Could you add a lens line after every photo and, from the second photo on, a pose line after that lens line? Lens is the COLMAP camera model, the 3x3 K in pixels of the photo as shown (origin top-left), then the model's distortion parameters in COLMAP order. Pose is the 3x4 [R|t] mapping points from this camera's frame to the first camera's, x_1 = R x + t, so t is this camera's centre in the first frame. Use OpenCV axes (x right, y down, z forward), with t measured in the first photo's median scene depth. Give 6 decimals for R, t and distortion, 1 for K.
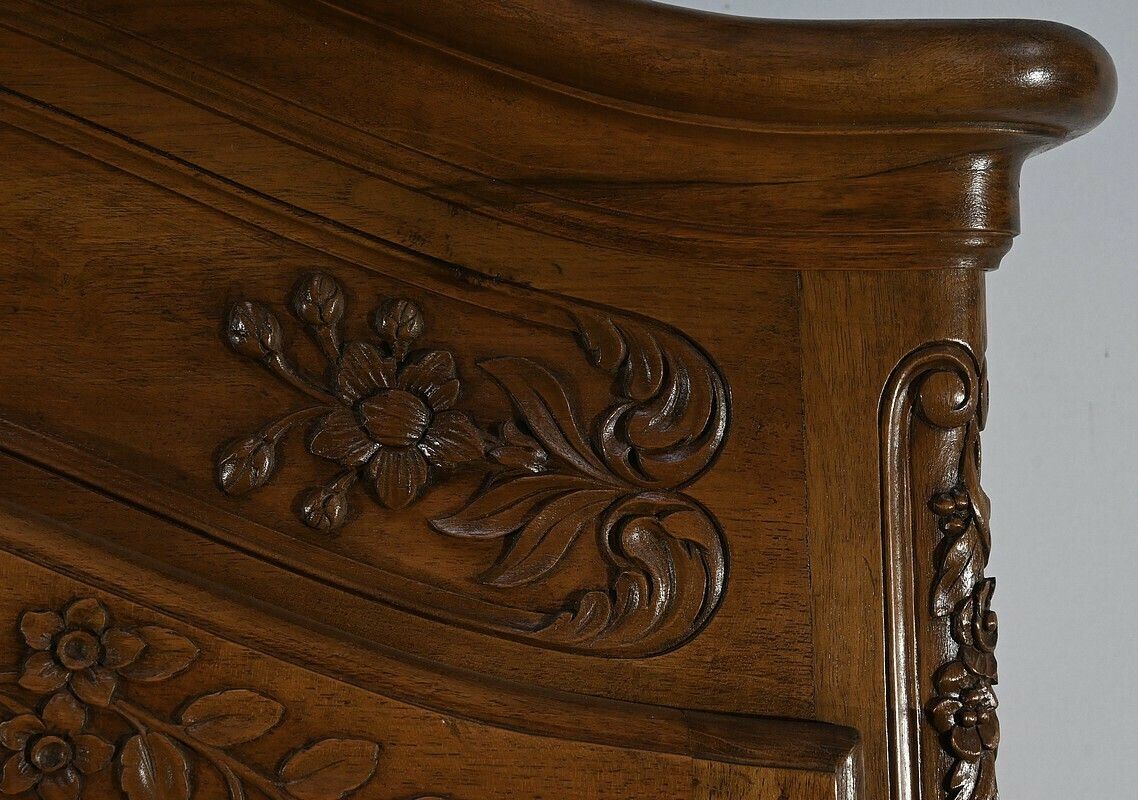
lens RADIAL K [[2604.6, 0, 558.7], [0, 2604.6, 399.1], [0, 0, 1]] dist [0.028034, 0.000000]
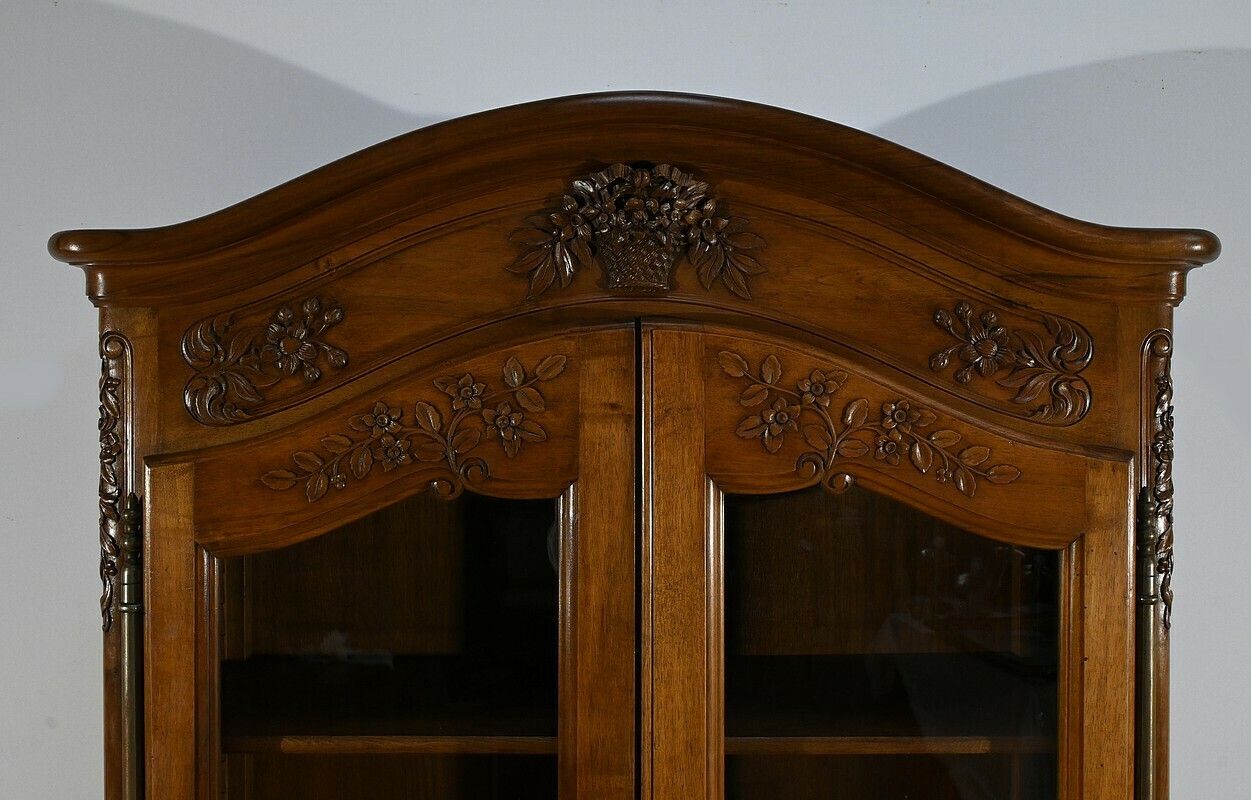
lens RADIAL K [[1514.7, 0, 632.5], [0, 1514.7, 389.1], [0, 0, 1]] dist [0.007368, 0.000000]
pose [[0.999446, 0.032227, -0.008261, -0.475509], [-0.032096, 0.999363, 0.015575, 0.041763], [0.008757, -0.015302, 0.999845, -0.838603]]
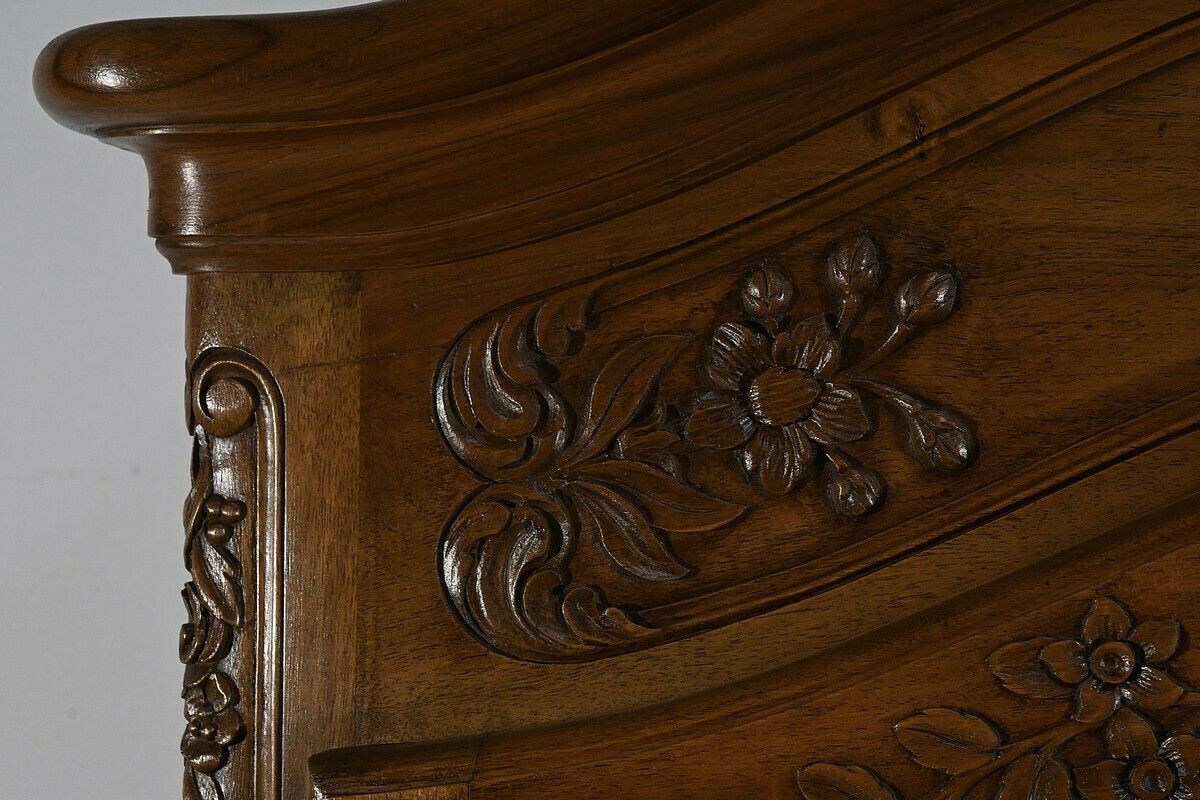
lens RADIAL K [[2606.6, 0, 600.9], [0, 2606.6, 394.9], [0, 0, 1]] dist [0.019769, 0.000000]
pose [[0.968697, 0.035712, -0.245665, -0.735604], [-0.038485, 0.999238, -0.006496, 0.039414], [0.245246, 0.015747, 0.969333, 0.052996]]
